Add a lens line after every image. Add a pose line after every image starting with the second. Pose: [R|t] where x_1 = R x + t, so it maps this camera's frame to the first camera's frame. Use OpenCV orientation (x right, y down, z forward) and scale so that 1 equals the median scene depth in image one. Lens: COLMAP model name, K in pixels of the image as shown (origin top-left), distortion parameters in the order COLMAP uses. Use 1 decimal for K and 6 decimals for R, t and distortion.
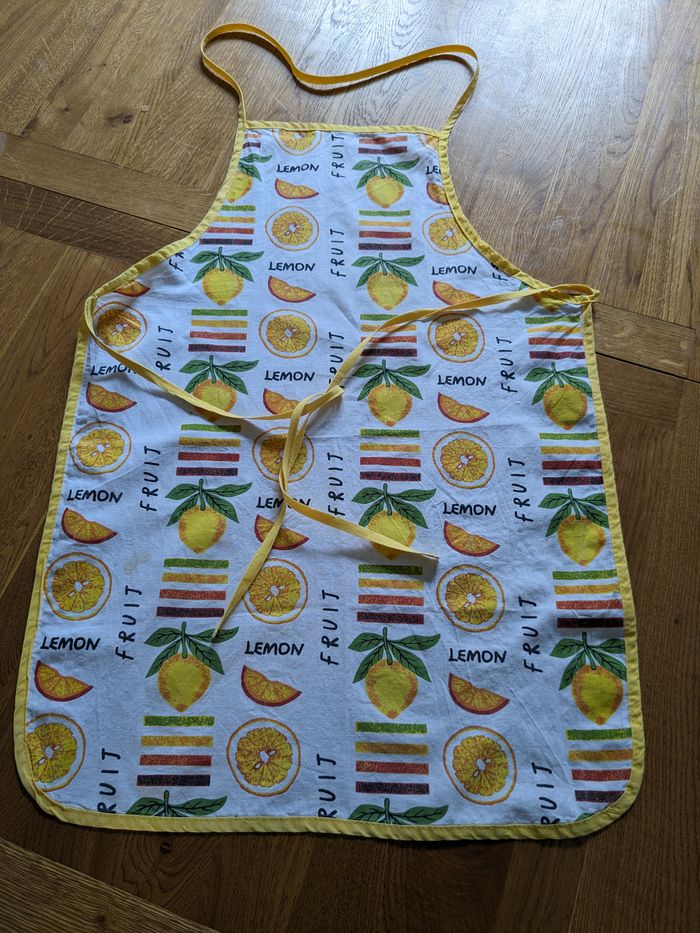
lens RADIAL K [[716.0, 0, 353.7], [0, 716.0, 471.6], [0, 0, 1]] dist [0.021824, -0.044592]
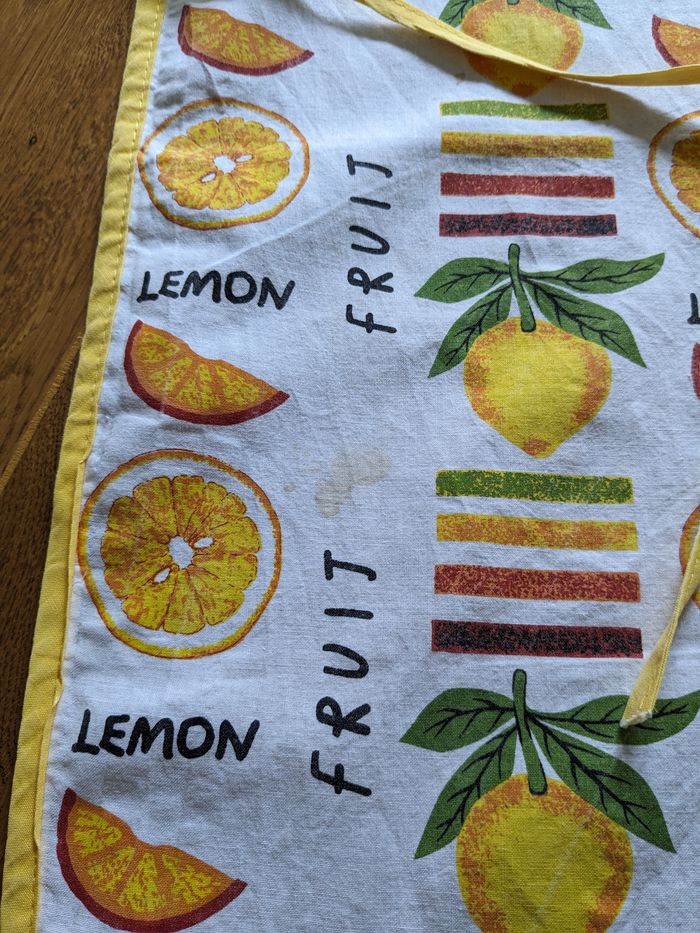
lens RADIAL K [[716.0, 0, 357.9], [0, 716.0, 466.6], [0, 0, 1]] dist [0.021824, -0.044592]
pose [[0.998454, 0.005145, -0.055339, -0.279773], [-0.000285, 0.996165, 0.087491, 0.090437], [0.055577, -0.087340, 0.994627, 0.668656]]
